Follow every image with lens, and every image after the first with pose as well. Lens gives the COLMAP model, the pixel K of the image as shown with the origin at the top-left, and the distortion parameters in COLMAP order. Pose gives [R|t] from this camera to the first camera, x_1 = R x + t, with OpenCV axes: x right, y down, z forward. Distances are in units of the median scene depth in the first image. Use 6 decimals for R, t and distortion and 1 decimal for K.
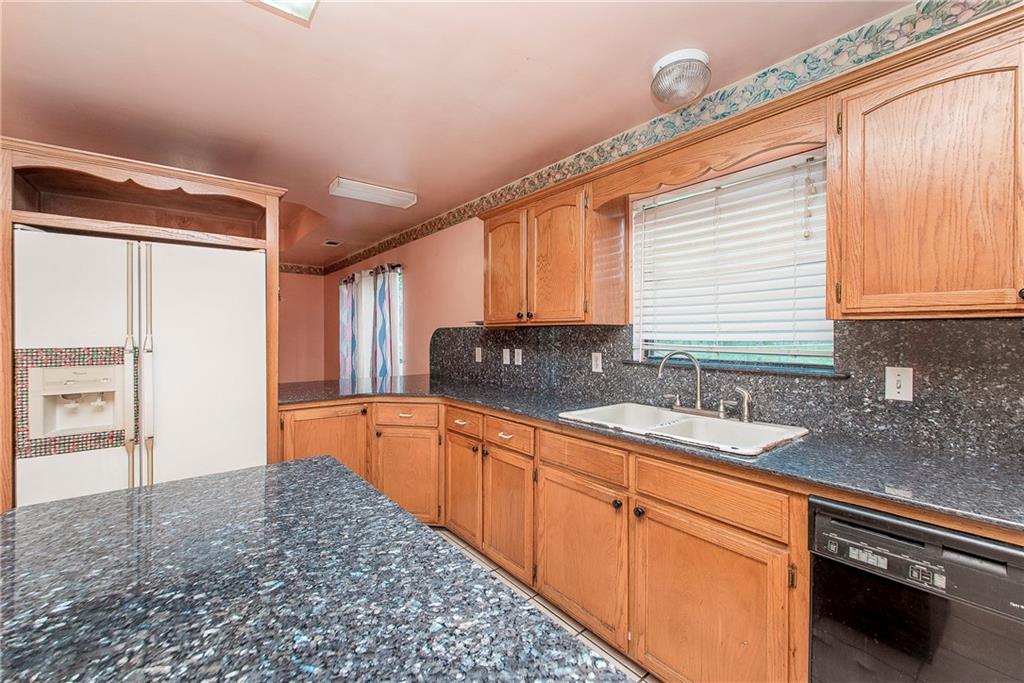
lens RADIAL K [[420.9, 0, 505.0], [0, 420.9, 334.7], [0, 0, 1]] dist [-0.000134, -0.000223]
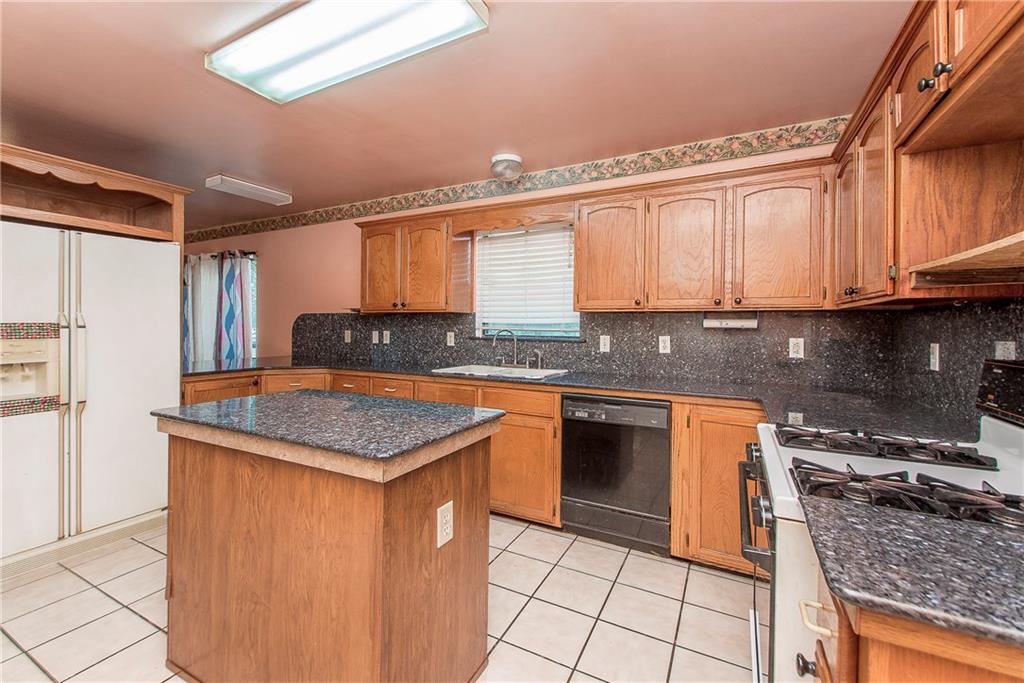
lens RADIAL K [[428.6, 0, 514.1], [0, 428.6, 323.6], [0, 0, 1]] dist [-0.000129, -0.000095]
pose [[0.910036, 0.009227, 0.414426, -0.212154], [-0.007555, 0.999955, -0.005675, 0.022648], [-0.414460, 0.002033, 0.910065, -0.462300]]
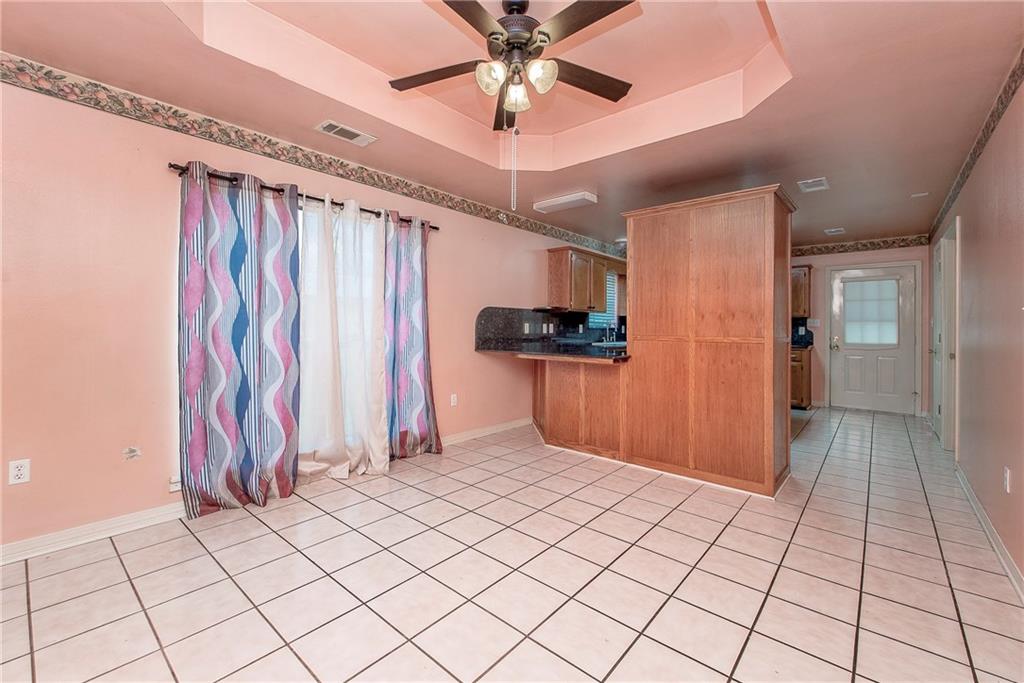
lens RADIAL K [[428.6, 0, 514.1], [0, 428.6, 323.6], [0, 0, 1]] dist [-0.000129, -0.000095]
pose [[-0.193487, 0.003744, 0.981096, -2.292426], [-0.014205, 0.999877, -0.006617, 0.064506], [-0.981000, -0.015217, -0.193410, 2.046190]]
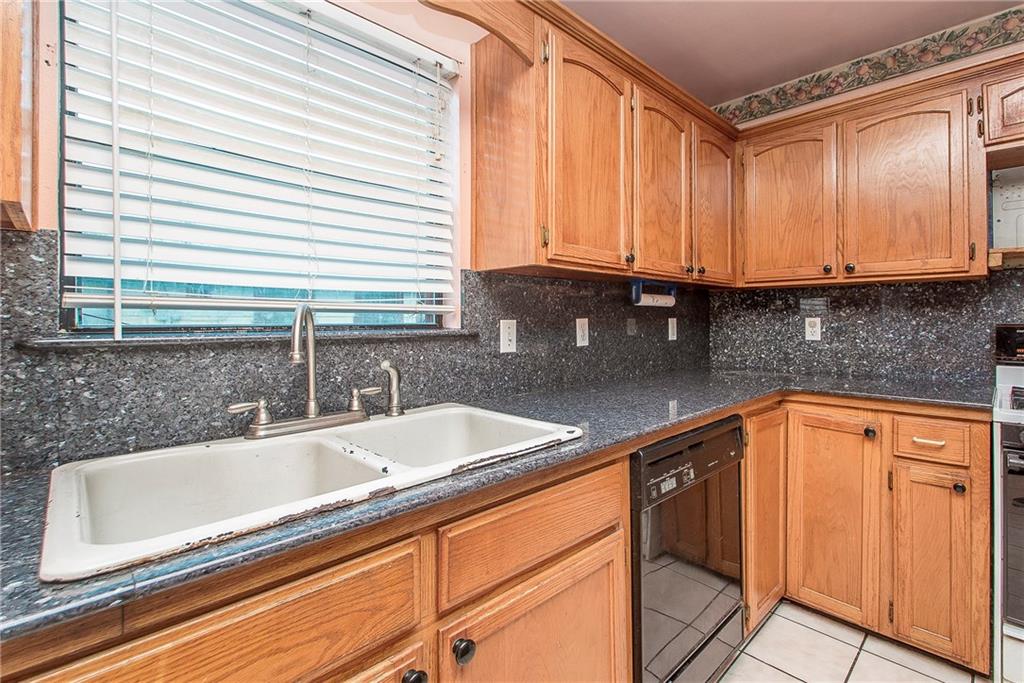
lens RADIAL K [[467.2, 0, 560.4], [0, 467.2, 317.2], [0, 0, 1]] dist [-0.000504, -0.000161]
pose [[-0.141330, 0.002493, 0.989959, -0.133861], [0.000379, 0.999997, -0.002464, 0.047710], [-0.989963, 0.000027, -0.141330, 0.675380]]
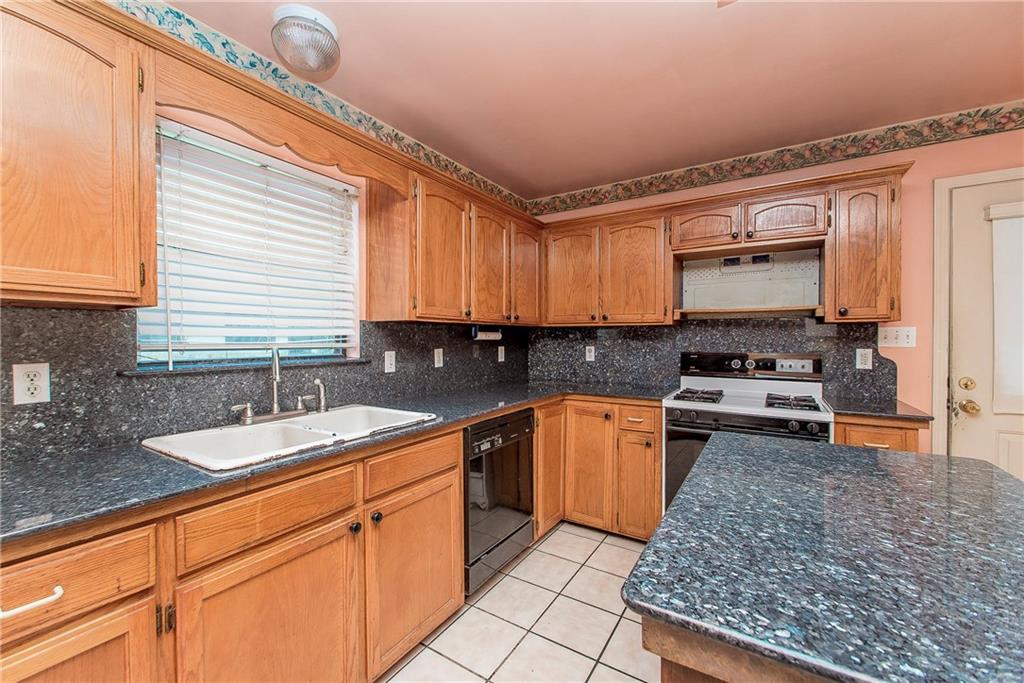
lens RADIAL K [[412.9, 0, 502.0], [0, 412.9, 341.5], [0, 0, 1]] dist [-0.010075, -0.000361]
pose [[-0.322745, -0.011172, 0.946420, -0.441790], [-0.003037, 0.999937, 0.010768, 0.013775], [-0.946481, 0.000601, -0.322759, 0.719632]]
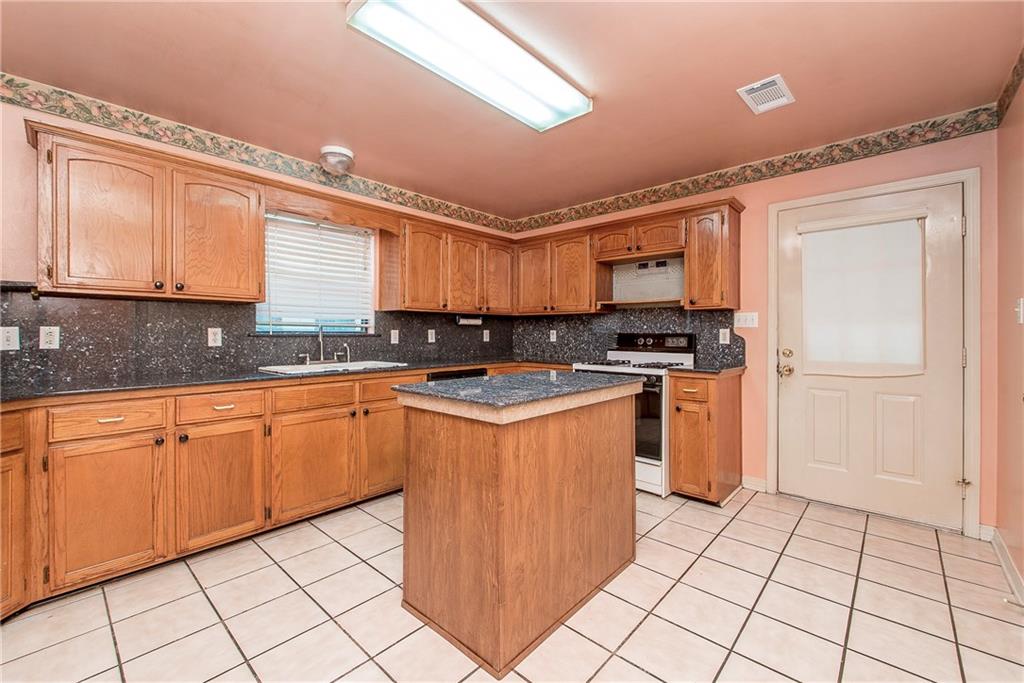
lens RADIAL K [[417.5, 0, 502.6], [0, 417.5, 332.7], [0, 0, 1]] dist [-0.013671, -0.000116]
pose [[-0.157394, -0.001678, 0.987534, -1.062924], [-0.005228, 0.999986, 0.000865, 0.056954], [-0.987522, -0.005027, -0.157401, 0.492995]]
